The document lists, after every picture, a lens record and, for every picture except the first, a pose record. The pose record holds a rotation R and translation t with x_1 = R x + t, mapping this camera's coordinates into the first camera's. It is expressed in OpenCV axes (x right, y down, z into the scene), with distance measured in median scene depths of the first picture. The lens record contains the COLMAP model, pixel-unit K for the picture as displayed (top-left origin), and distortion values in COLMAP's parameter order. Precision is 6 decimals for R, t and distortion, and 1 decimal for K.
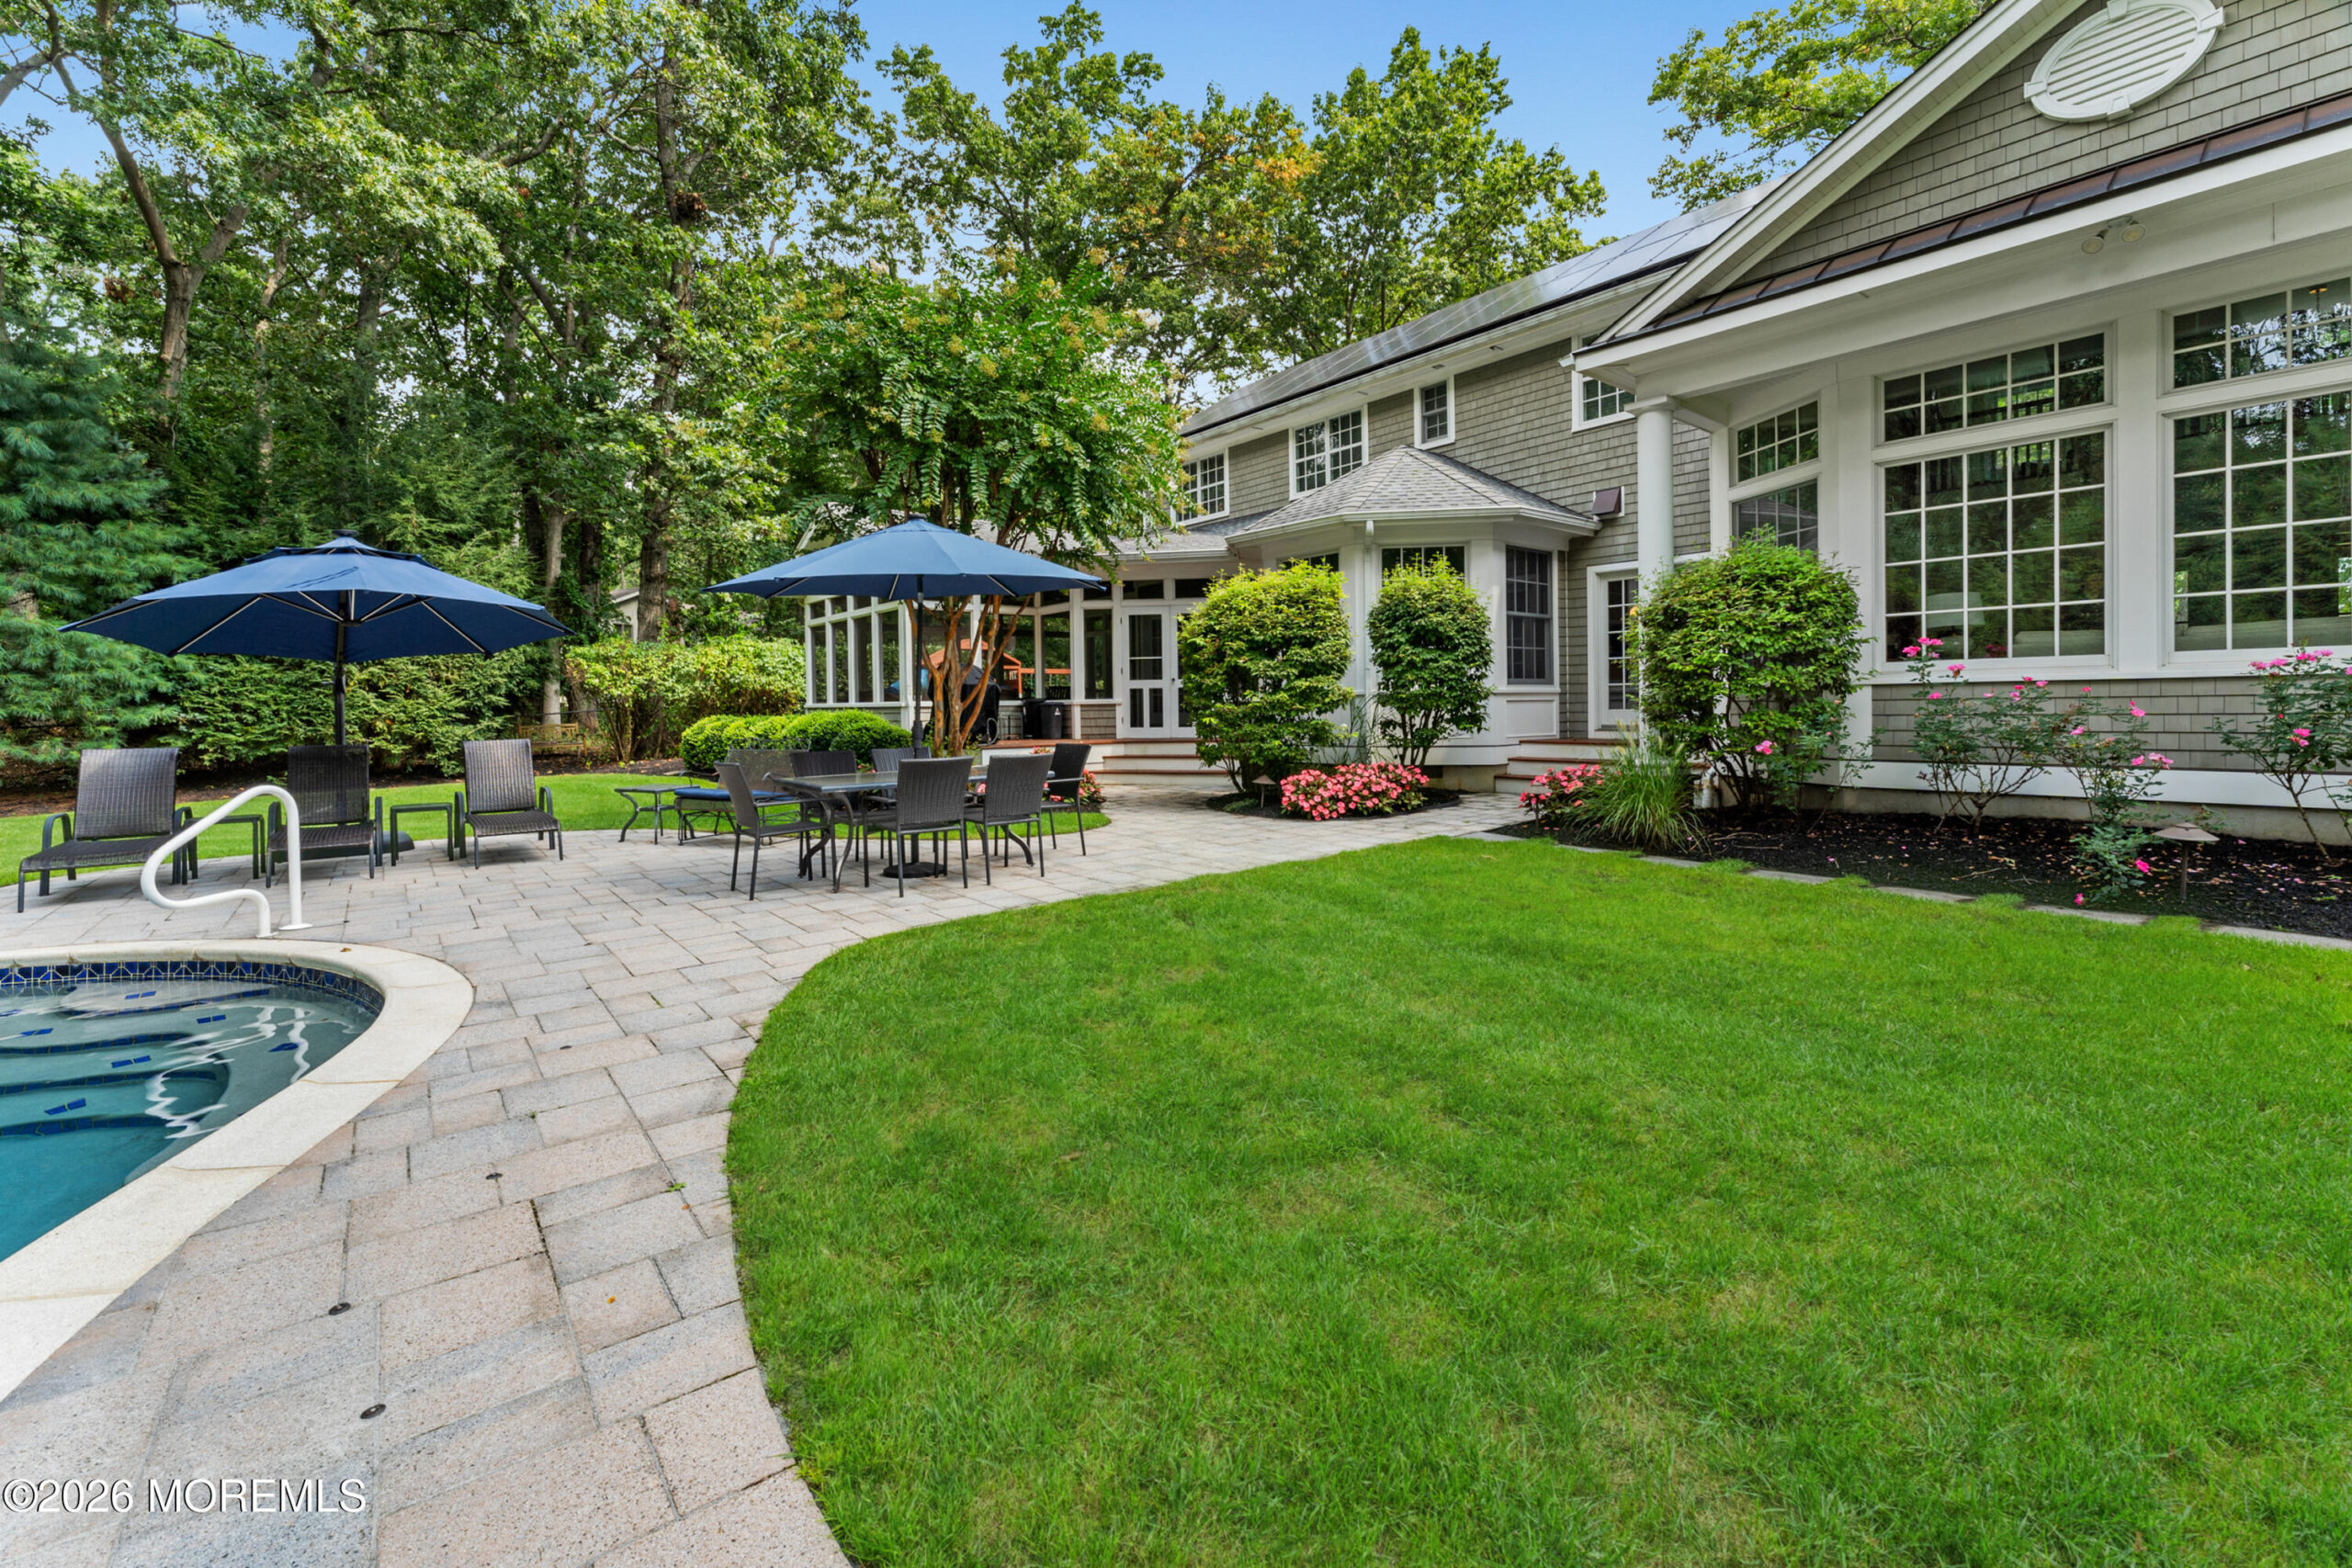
lens RADIAL K [[968.6, 0, 1174.8], [0, 968.6, 719.0], [0, 0, 1]] dist [0.001179, -0.000274]
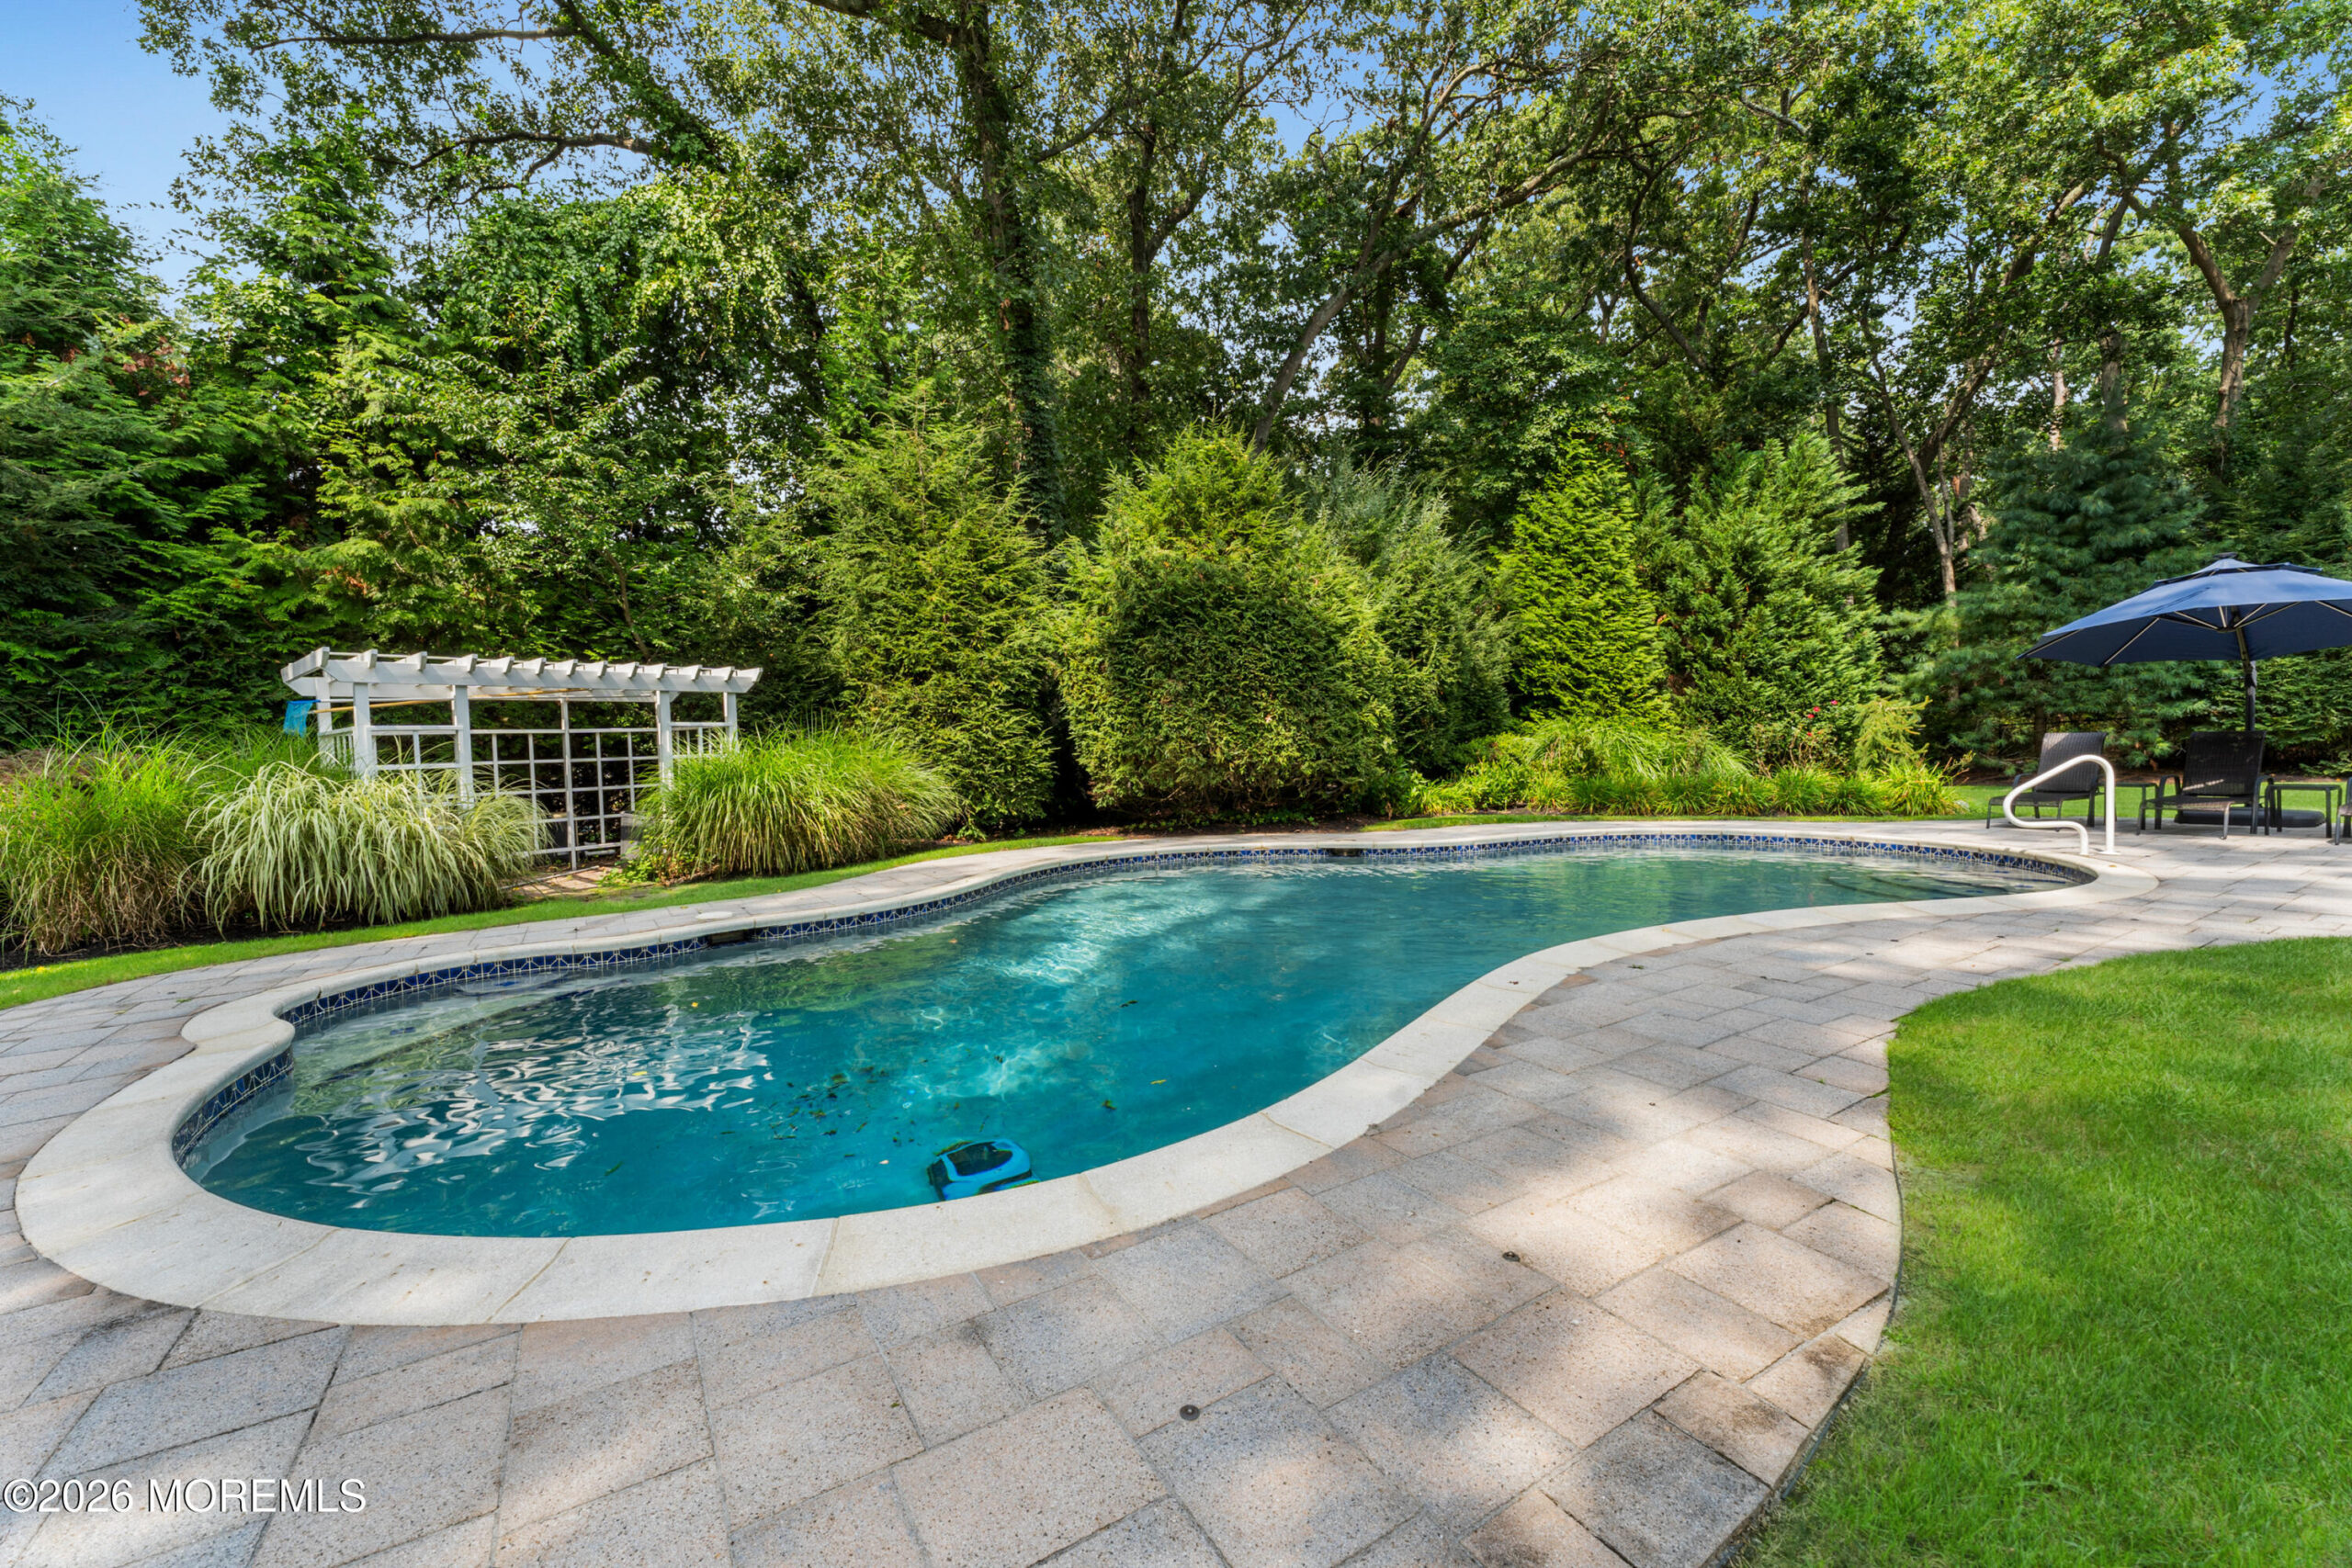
lens RADIAL K [[956.8, 0, 1180.4], [0, 956.8, 777.7], [0, 0, 1]] dist [0.007249, -0.000449]
pose [[-0.118910, 0.050992, -0.991595, 0.267176], [0.017313, 0.998635, 0.049278, 0.001537], [0.992754, -0.011308, -0.119631, -0.082369]]
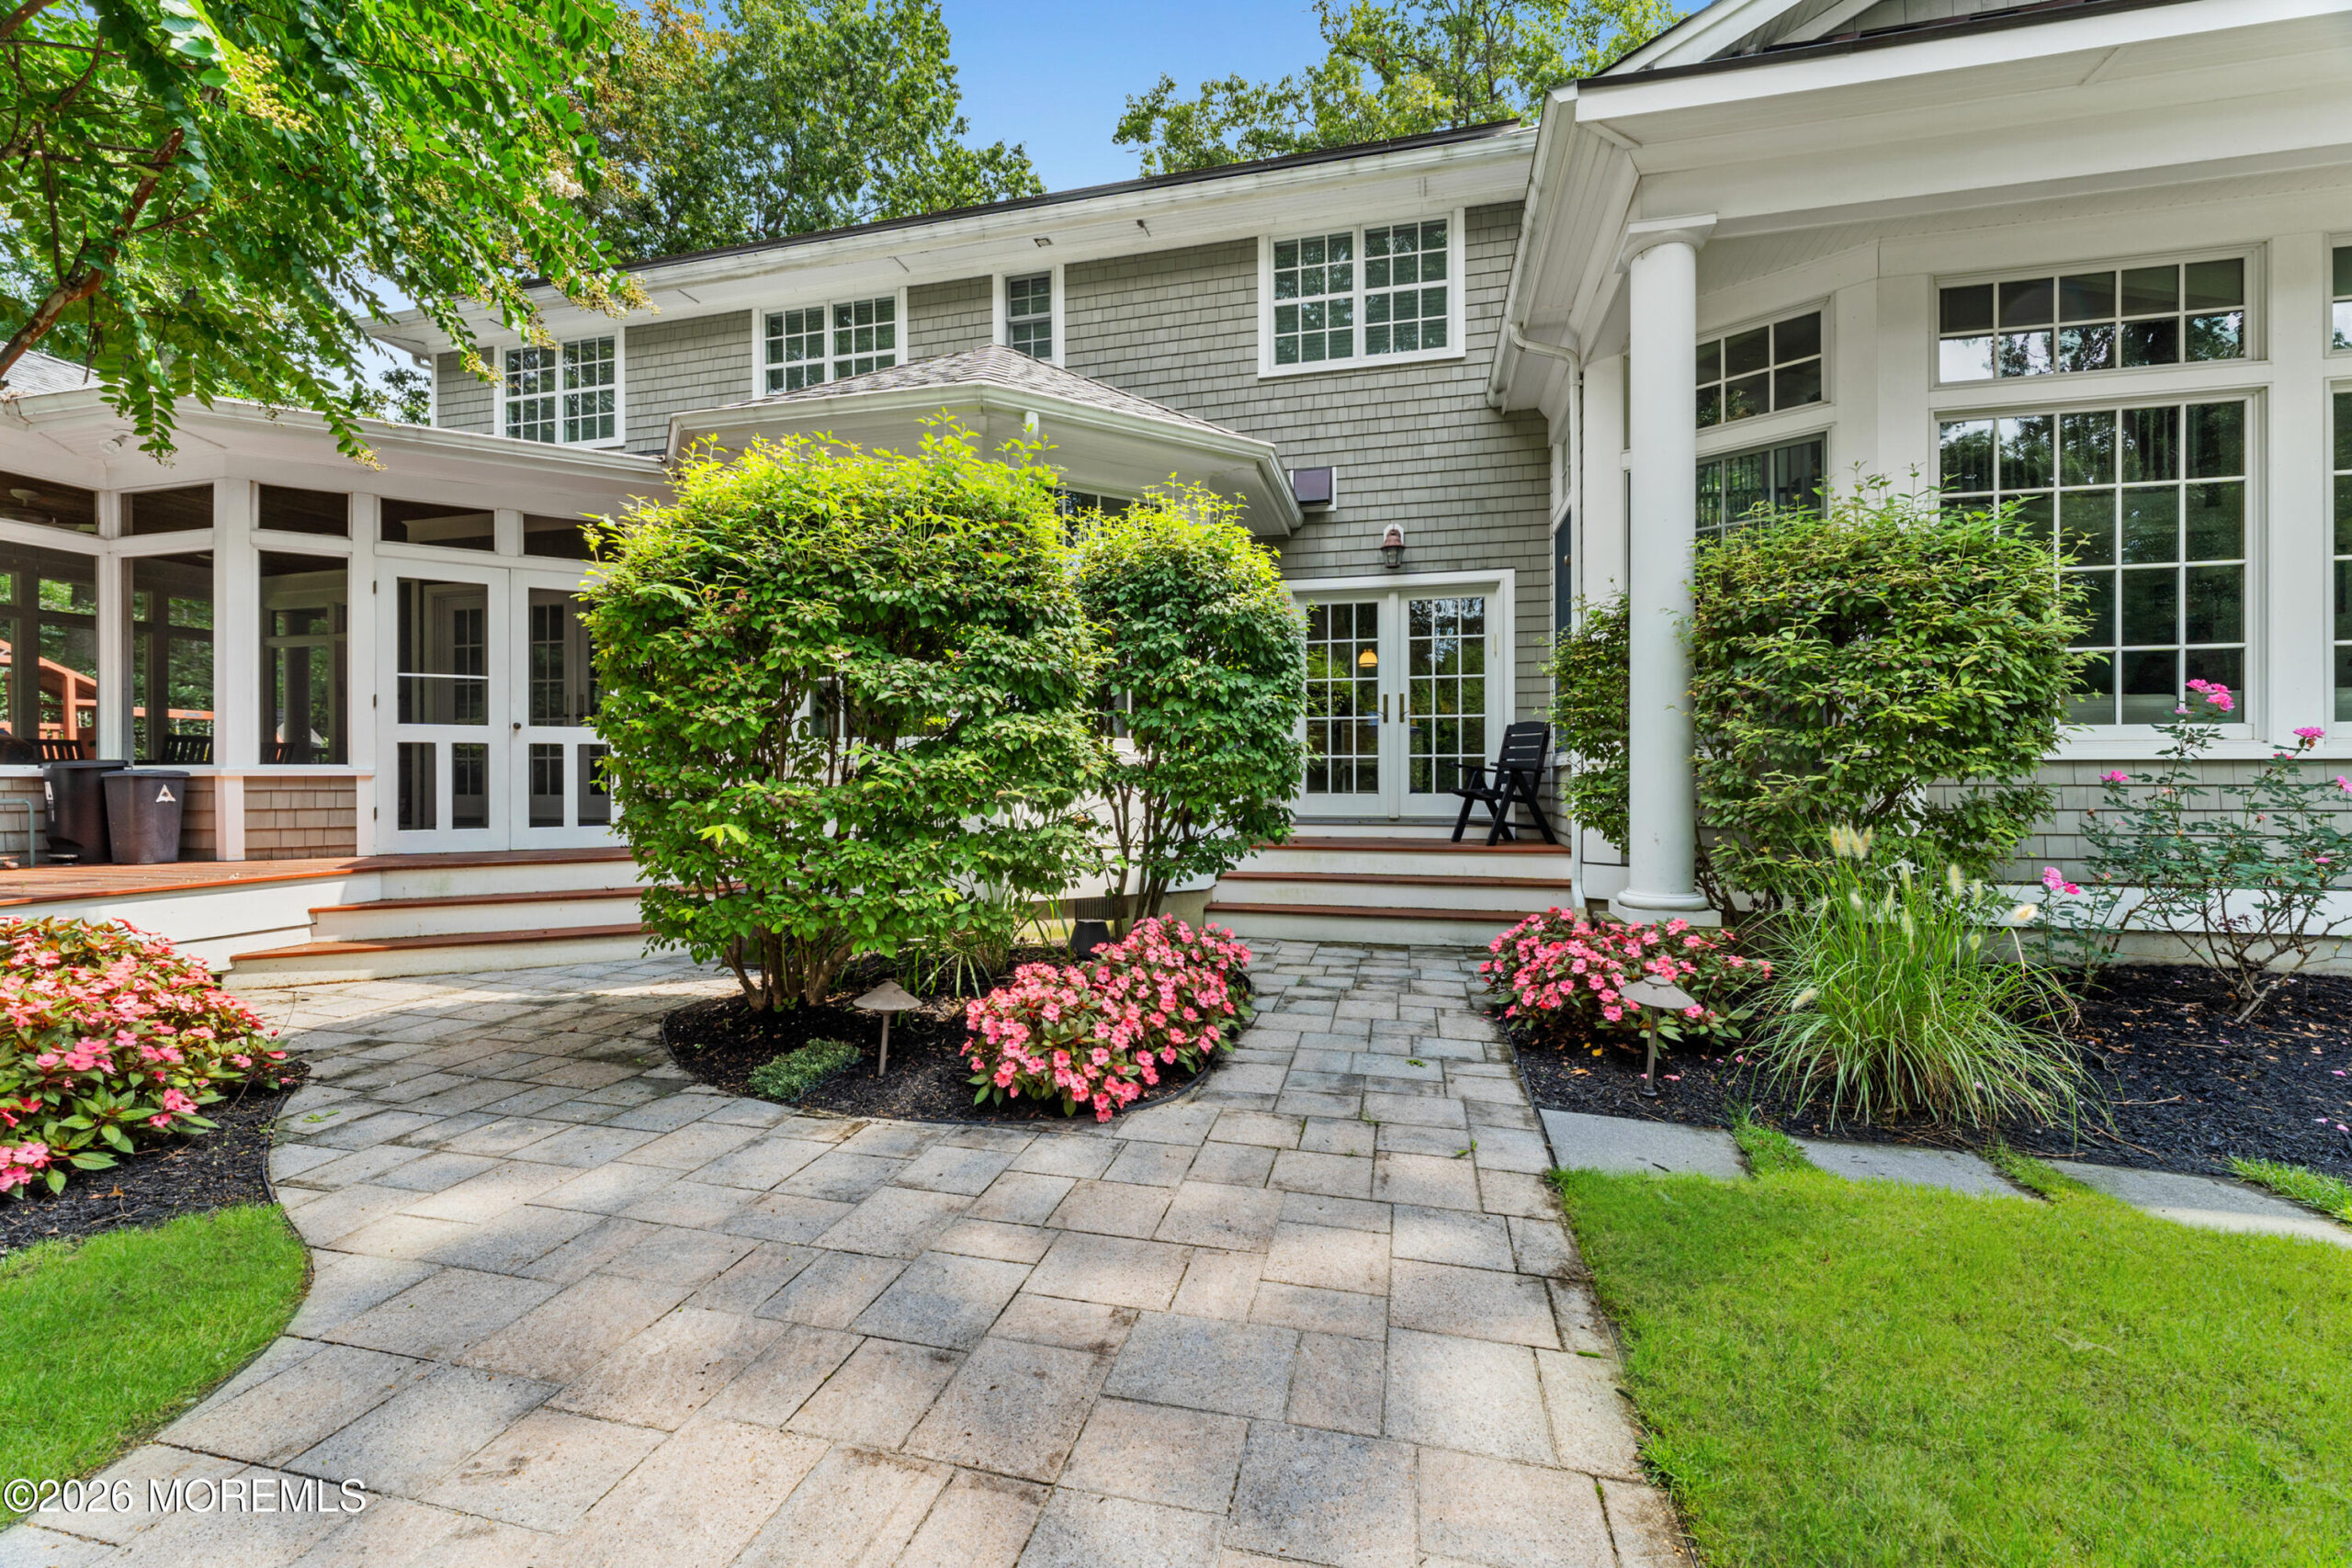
lens RADIAL K [[945.7, 0, 1174.7], [0, 945.7, 780.6], [0, 0, 1]] dist [-0.005015, -0.000486]
pose [[0.796129, 0.008401, 0.605068, -0.025135], [0.000206, 0.999900, -0.014154, -0.008152], [-0.605126, 0.011392, 0.796048, 0.459850]]
